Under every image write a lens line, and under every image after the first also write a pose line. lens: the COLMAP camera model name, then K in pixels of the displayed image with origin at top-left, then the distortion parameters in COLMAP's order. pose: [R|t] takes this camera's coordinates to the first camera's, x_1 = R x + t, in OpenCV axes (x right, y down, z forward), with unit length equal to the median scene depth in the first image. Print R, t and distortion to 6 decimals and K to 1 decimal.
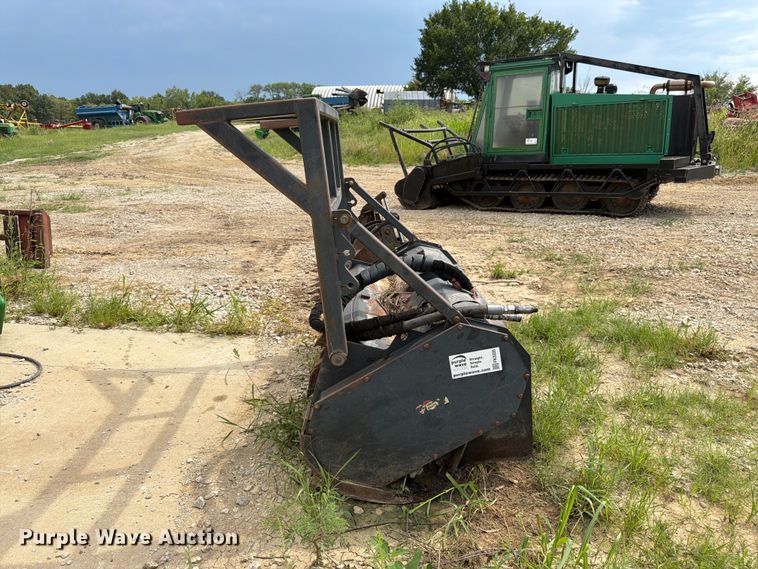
lens RADIAL K [[538.4, 0, 379.0], [0, 538.4, 284.5], [0, 0, 1]] dist [0.061661, -0.082678]
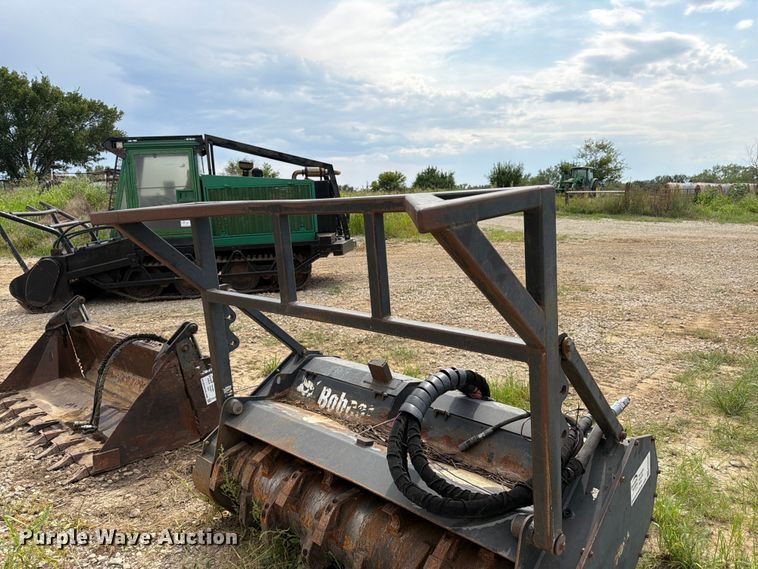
lens RADIAL K [[538.4, 0, 379.0], [0, 538.4, 284.5], [0, 0, 1]] dist [0.061661, -0.082678]
pose [[0.704282, -0.111930, 0.701041, -0.161546], [0.206704, 0.977039, -0.051663, -0.046803], [-0.679161, 0.181293, 0.711247, 0.138352]]
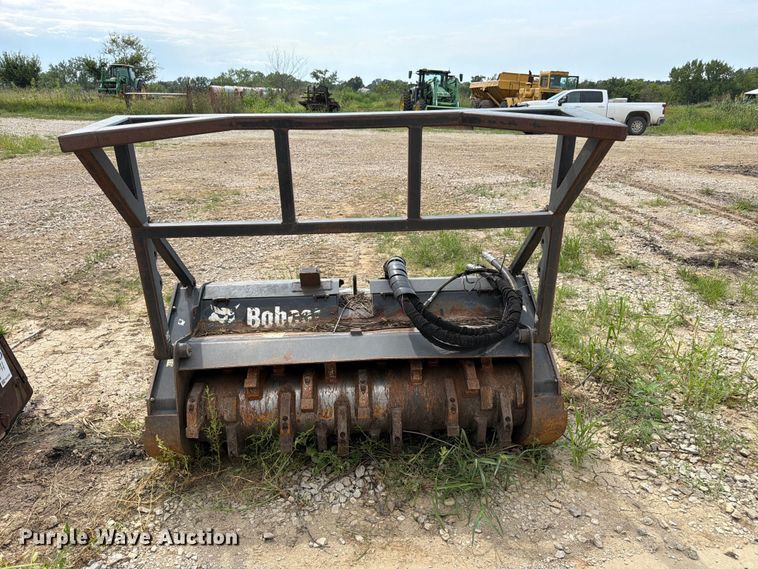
lens RADIAL K [[540.7, 0, 378.9], [0, 540.7, 292.0], [0, 0, 1]] dist [0.050263, -0.072095]
pose [[-0.022350, -0.330848, 0.943420, -0.259547], [0.284139, 0.902639, 0.323278, -0.096643], [-0.958523, 0.275287, 0.073833, 0.285912]]
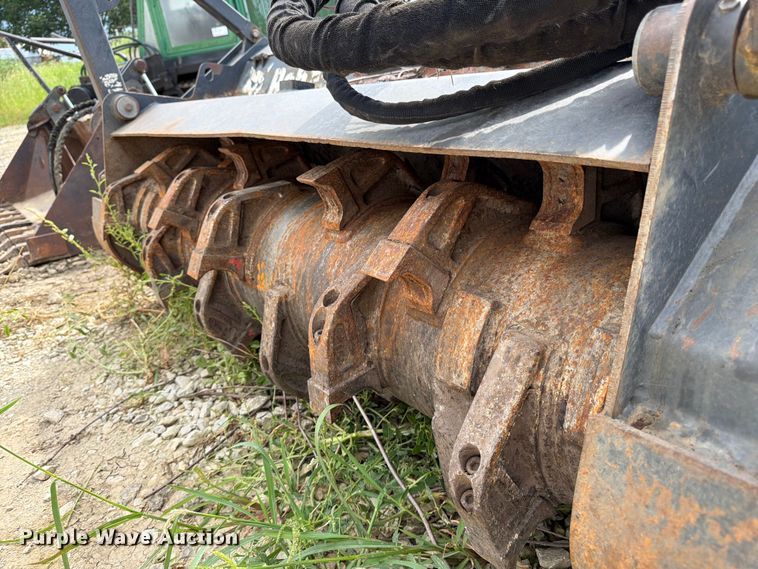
lens RADIAL K [[540.7, 0, 378.9], [0, 540.7, 292.0], [0, 0, 1]] dist [0.050263, -0.072095]
pose [[0.797967, -0.325496, 0.507248, -0.064519], [0.282291, 0.945448, 0.162603, 0.032953], [-0.532503, 0.013440, 0.846321, 0.220551]]
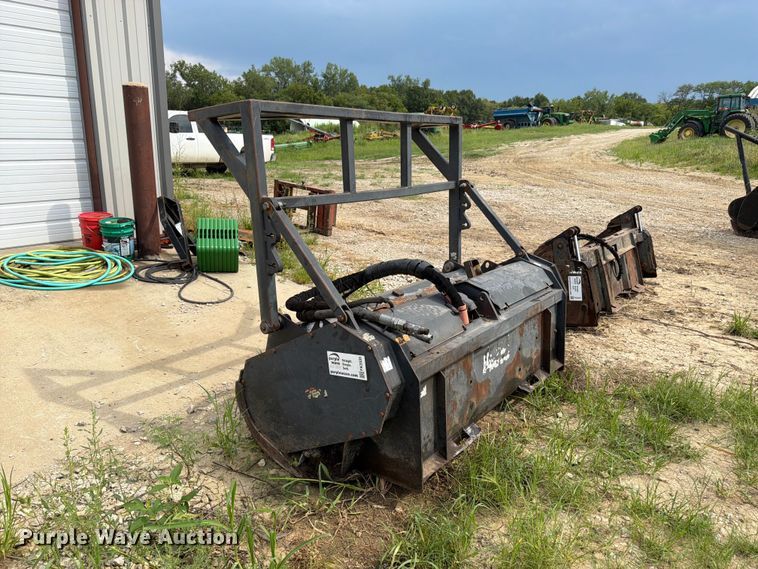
lens RADIAL K [[546.7, 0, 379.0], [0, 546.7, 284.5], [0, 0, 1]] dist [-0.005892, -0.006360]
pose [[0.757064, 0.199053, -0.622280, 0.189685], [-0.202119, 0.977090, 0.066652, -0.018363], [0.621291, 0.075315, 0.779952, 0.055206]]
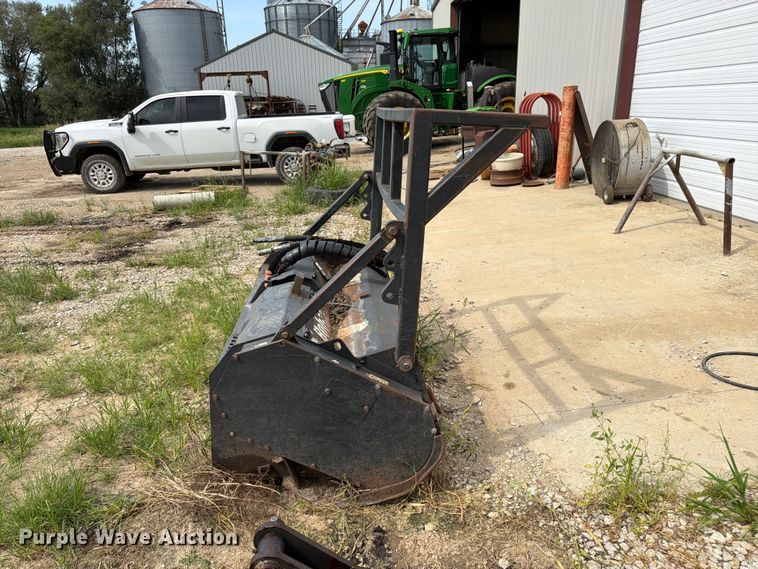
lens RADIAL K [[540.7, 0, 378.9], [0, 540.7, 292.0], [0, 0, 1]] dist [0.050263, -0.072095]
pose [[-0.998183, 0.048789, -0.035361, -0.006532], [0.020234, 0.824174, 0.565975, -0.178344], [0.056757, 0.564232, -0.823663, 0.589495]]
